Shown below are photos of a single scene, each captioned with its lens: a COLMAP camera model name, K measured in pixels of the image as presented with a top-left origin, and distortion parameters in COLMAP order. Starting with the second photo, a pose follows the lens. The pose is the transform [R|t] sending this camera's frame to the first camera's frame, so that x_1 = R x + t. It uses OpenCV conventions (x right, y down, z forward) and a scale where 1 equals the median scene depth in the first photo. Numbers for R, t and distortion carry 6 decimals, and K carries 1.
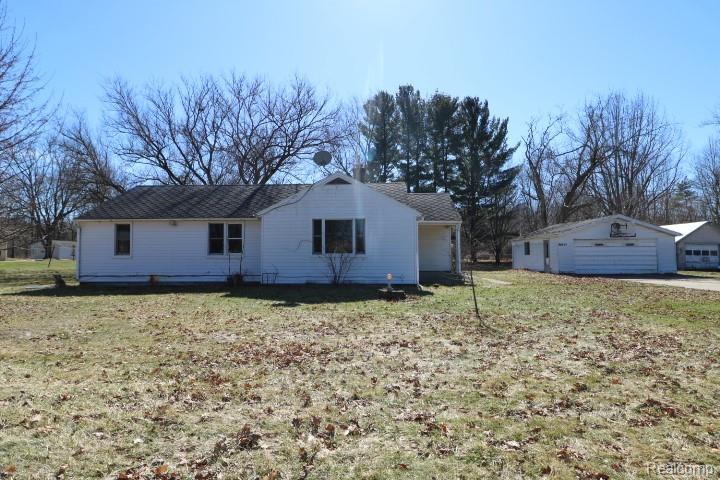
lens RADIAL K [[393.1, 0, 358.8], [0, 393.1, 243.8], [0, 0, 1]] dist [0.005306, 0.000279]
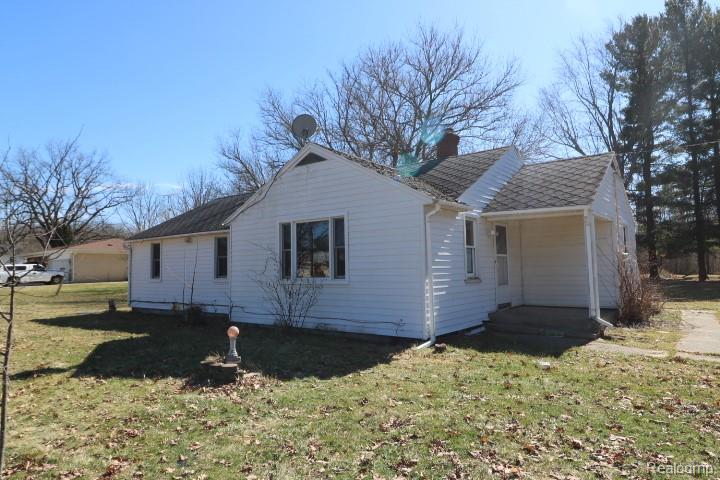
lens RADIAL K [[456.3, 0, 359.7], [0, 456.3, 234.3], [0, 0, 1]] dist [-0.000150, -0.001600]
pose [[0.812301, -0.055864, -0.580557, 0.410609], [0.031694, 0.998160, -0.051702, -0.002903], [0.582377, 0.023597, 0.812577, 0.472475]]
